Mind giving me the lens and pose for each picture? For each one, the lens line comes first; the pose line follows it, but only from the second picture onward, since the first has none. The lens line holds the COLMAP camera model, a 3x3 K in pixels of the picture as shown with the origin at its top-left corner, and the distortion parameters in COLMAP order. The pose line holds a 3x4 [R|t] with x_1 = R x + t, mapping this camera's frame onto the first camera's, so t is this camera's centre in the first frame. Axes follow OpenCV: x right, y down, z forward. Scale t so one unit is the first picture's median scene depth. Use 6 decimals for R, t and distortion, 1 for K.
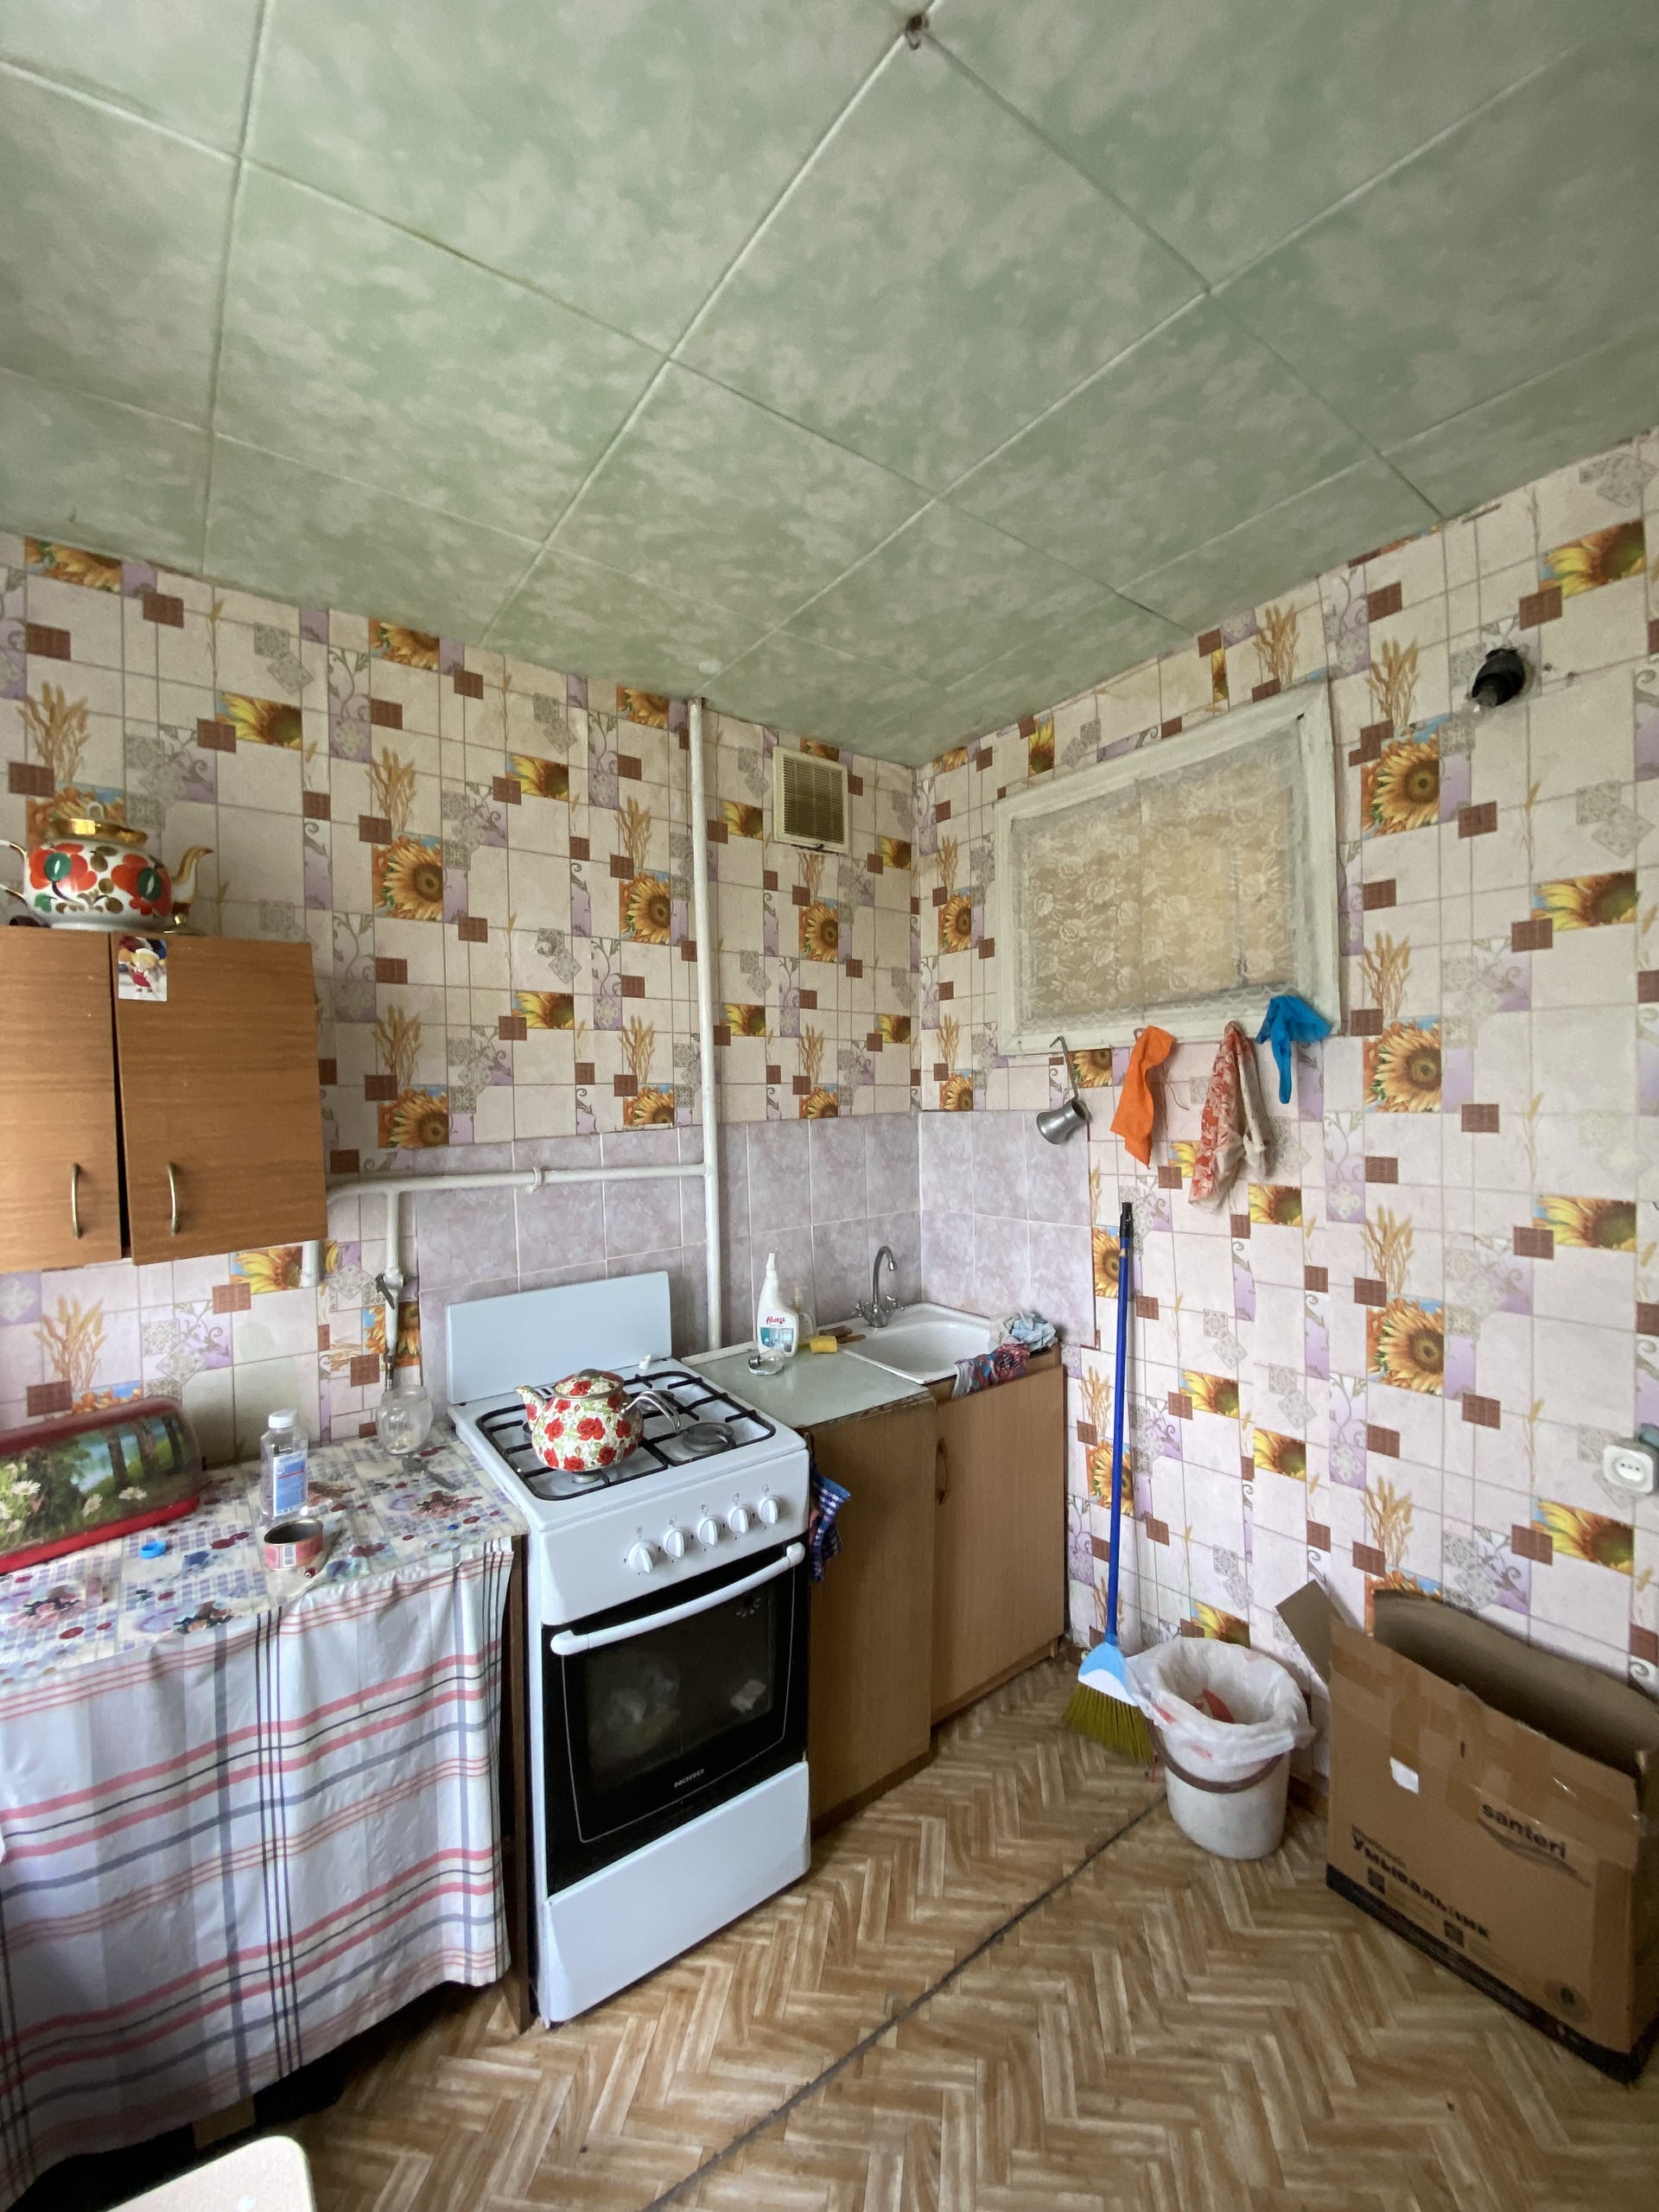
lens RADIAL K [[884.6, 0, 870.6], [0, 884.6, 1102.8], [0, 0, 1]] dist [0.051400, -0.034881]
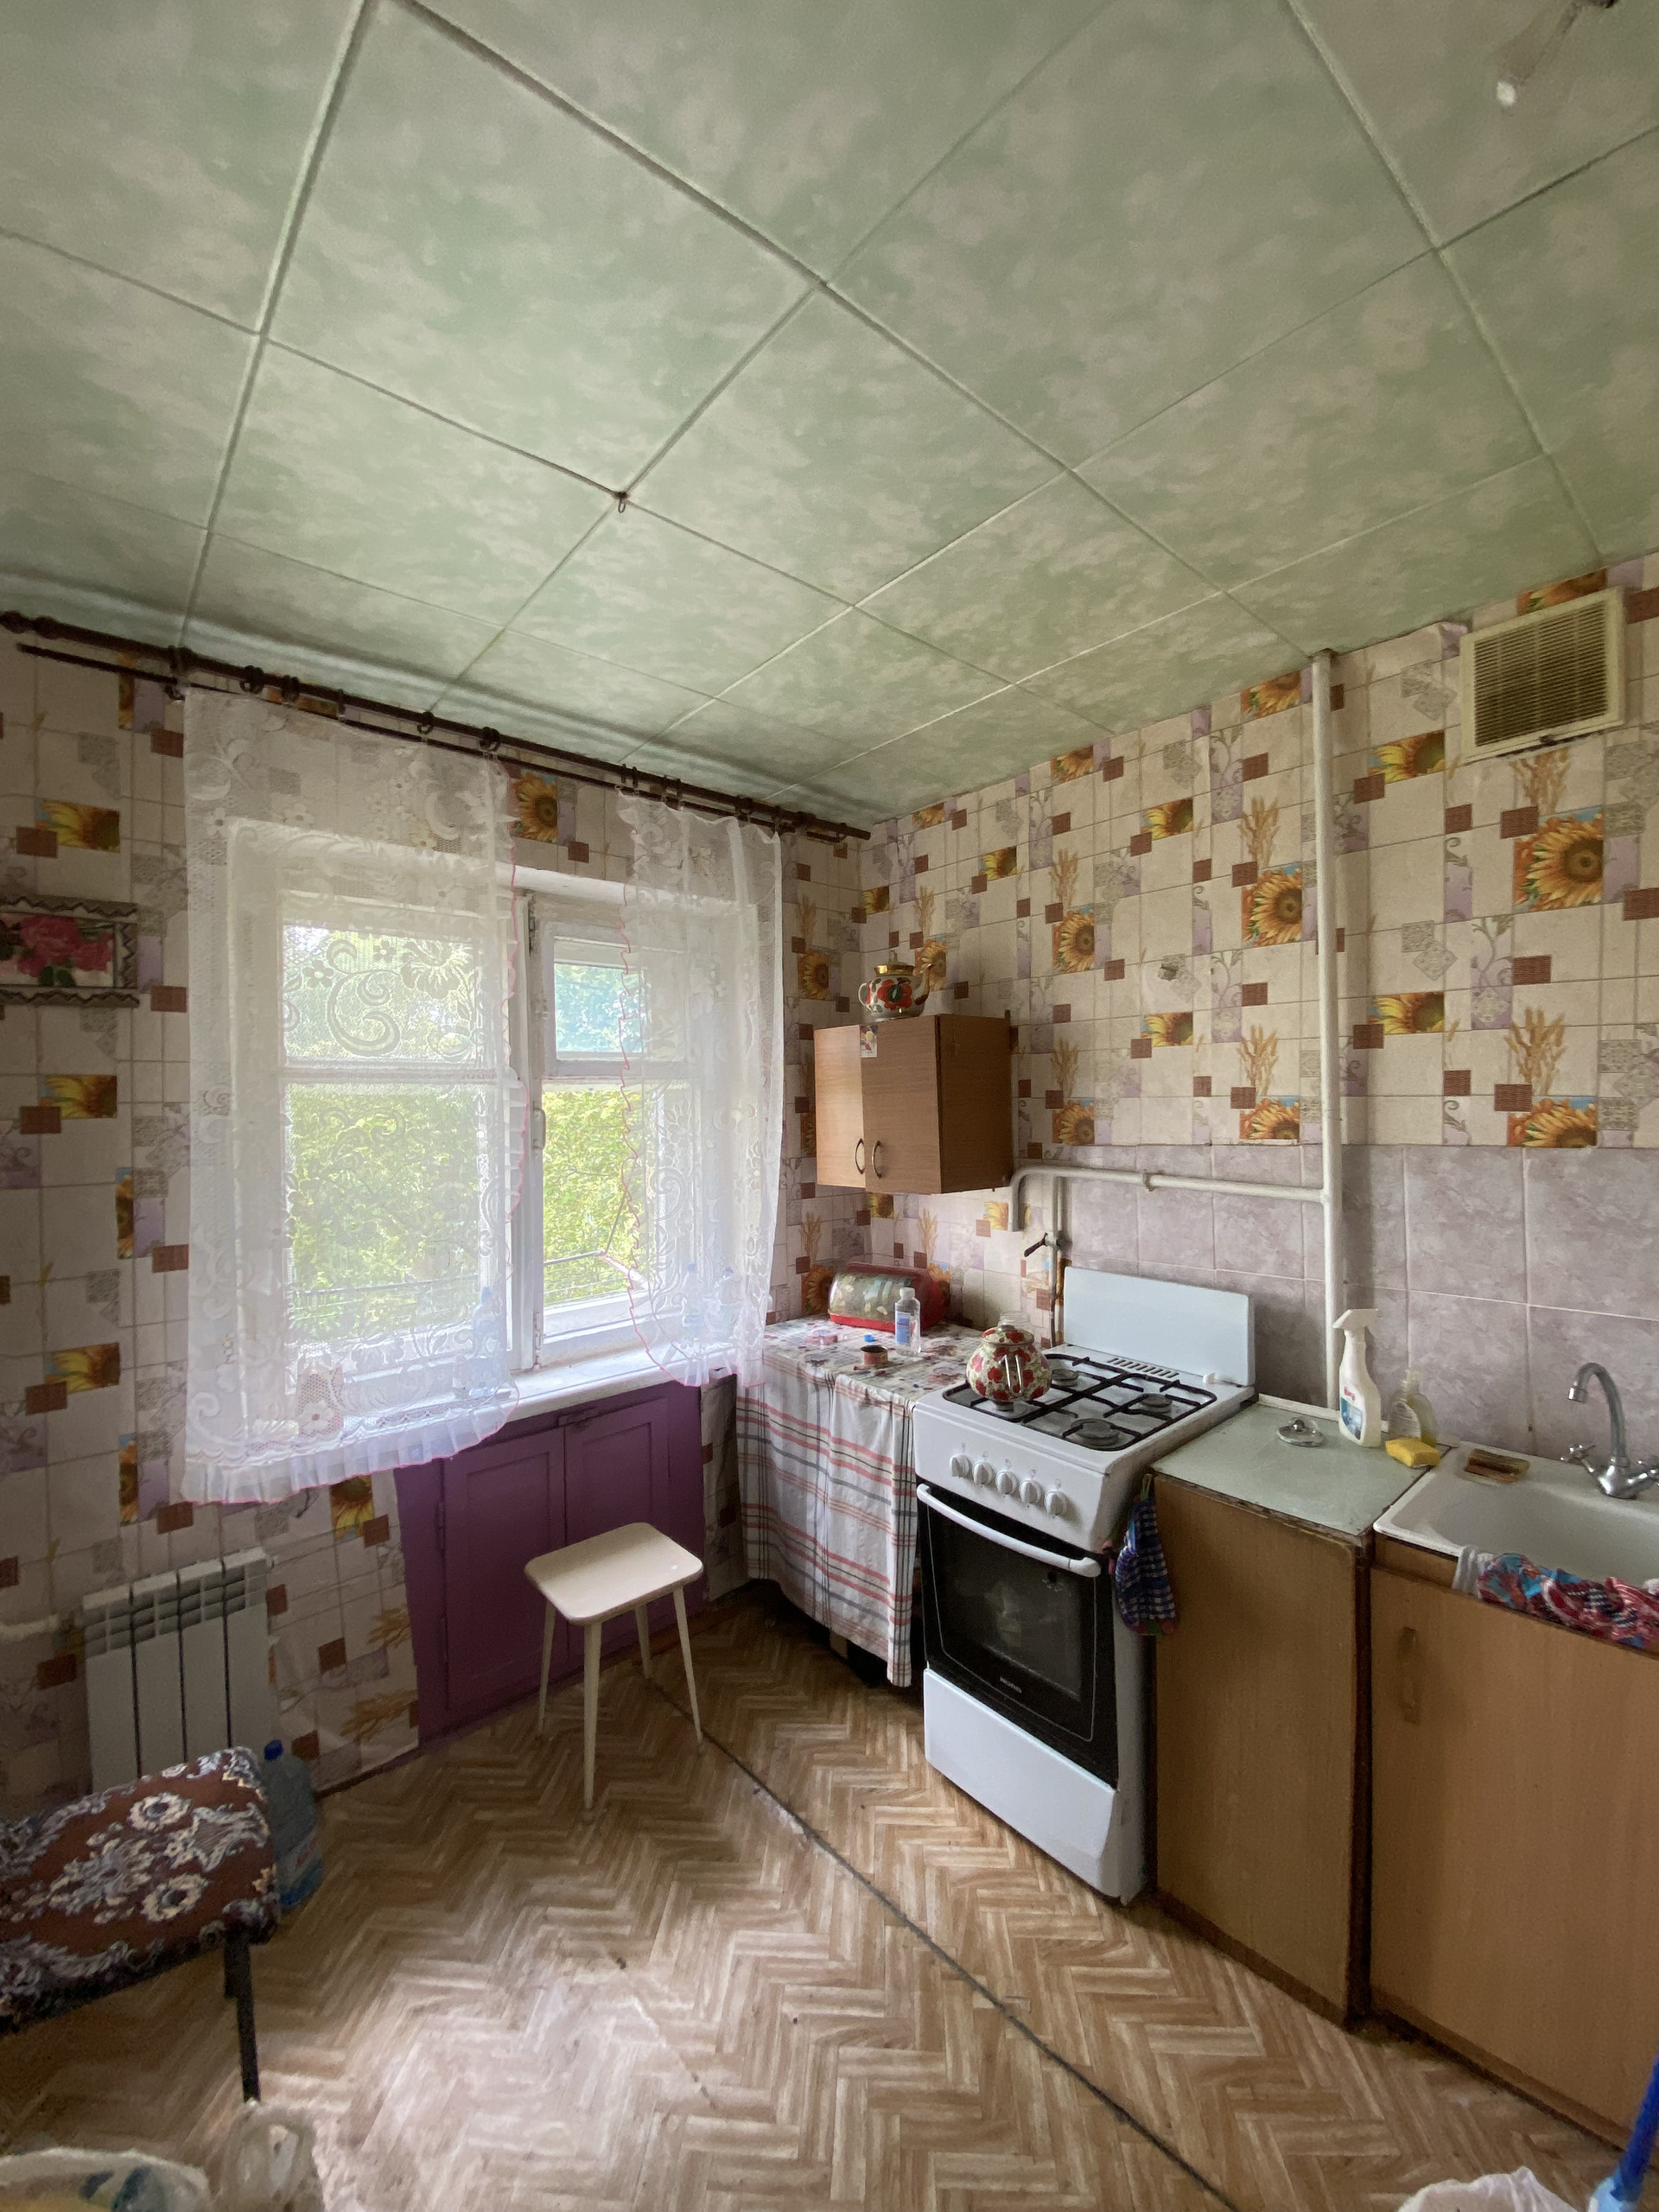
lens RADIAL K [[936.5, 0, 833.6], [0, 936.5, 1100.1], [0, 0, 1]] dist [0.057516, -0.033721]
pose [[0.042678, 0.018209, -0.998923, 0.859571], [-0.001945, 0.999834, 0.018142, -0.040255], [0.999087, 0.001168, 0.042706, 0.585020]]
